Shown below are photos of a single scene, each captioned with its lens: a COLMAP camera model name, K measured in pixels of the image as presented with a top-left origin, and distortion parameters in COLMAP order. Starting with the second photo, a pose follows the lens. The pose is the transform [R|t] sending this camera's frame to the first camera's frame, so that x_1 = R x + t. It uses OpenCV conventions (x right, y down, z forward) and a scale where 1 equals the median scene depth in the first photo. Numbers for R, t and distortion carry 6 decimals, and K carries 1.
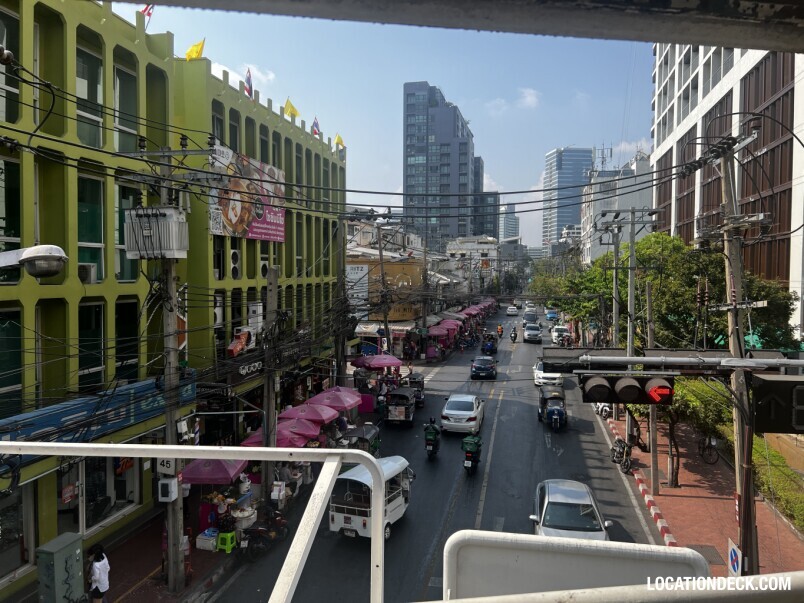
lens RADIAL K [[603.9, 0, 416.6], [0, 603.9, 301.4], [0, 0, 1]] dist [0.076711, -0.103482]
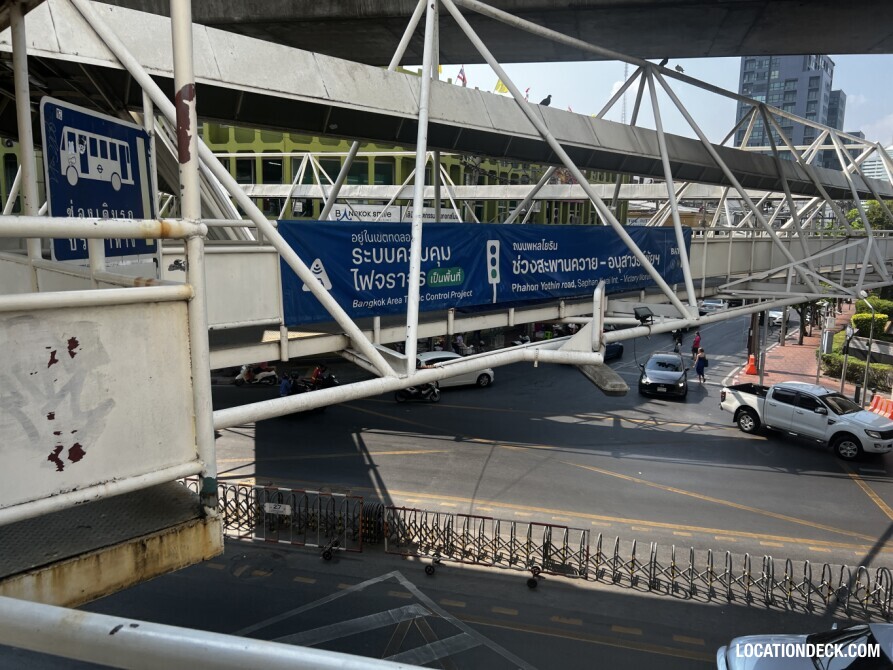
lens RADIAL K [[678.7, 0, 446.5], [0, 678.7, 335.0], [0, 0, 1]] dist [0.094339, -0.101661]
pose [[0.907488, 0.077823, -0.412807, 0.037587], [-0.034440, 0.993165, 0.111524, 0.010474], [0.418664, -0.086990, 0.903965, -0.138876]]
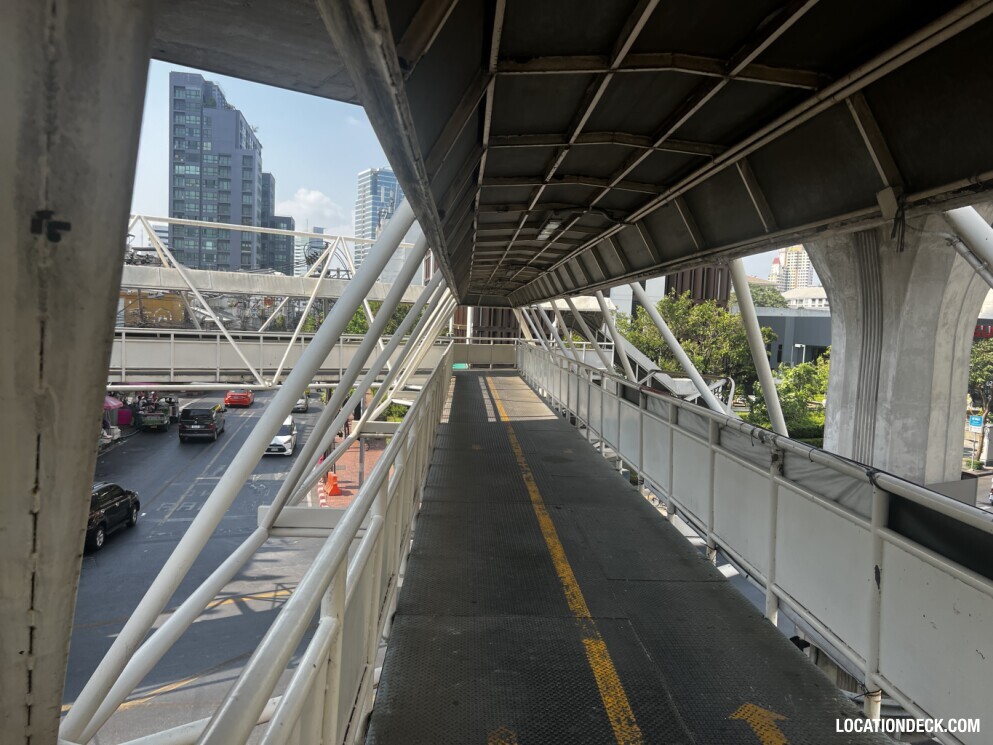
lens RADIAL K [[756.7, 0, 497.7], [0, 756.7, 372.7], [0, 0, 1]] dist [0.066928, -0.091656]
pose [[0.927617, 0.008441, 0.373439, 0.005958], [-0.018745, 0.999537, 0.023970, 0.005784], [-0.373063, -0.029236, 0.927345, -0.114699]]
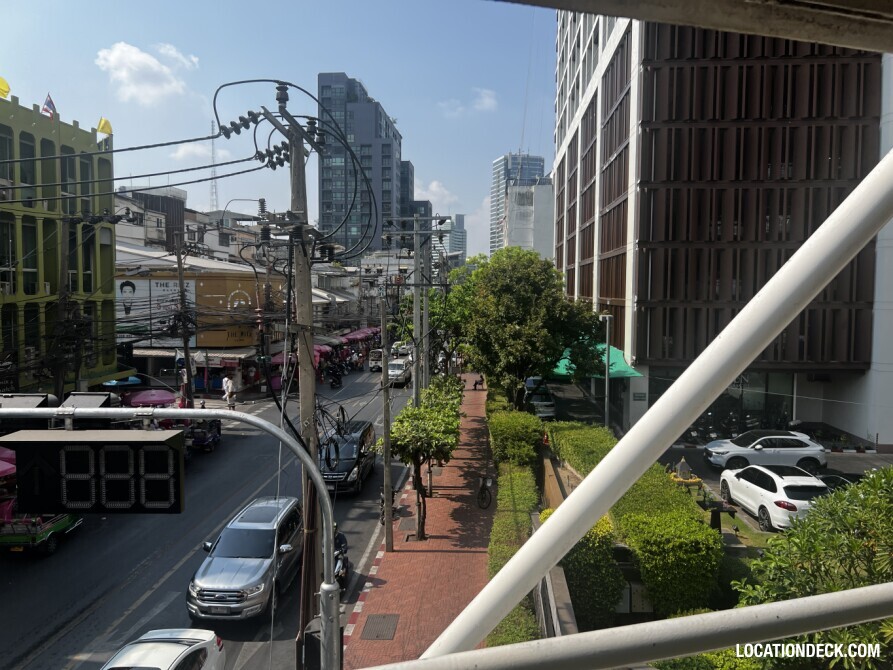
lens RADIAL K [[670.3, 0, 448.0], [0, 670.3, 332.5], [0, 0, 1]] dist [0.076522, -0.081117]
pose [[0.991957, -0.006874, 0.126392, 0.040115], [0.005075, 0.999881, 0.014556, -0.000101], [-0.126477, -0.013797, 0.991874, 0.006943]]
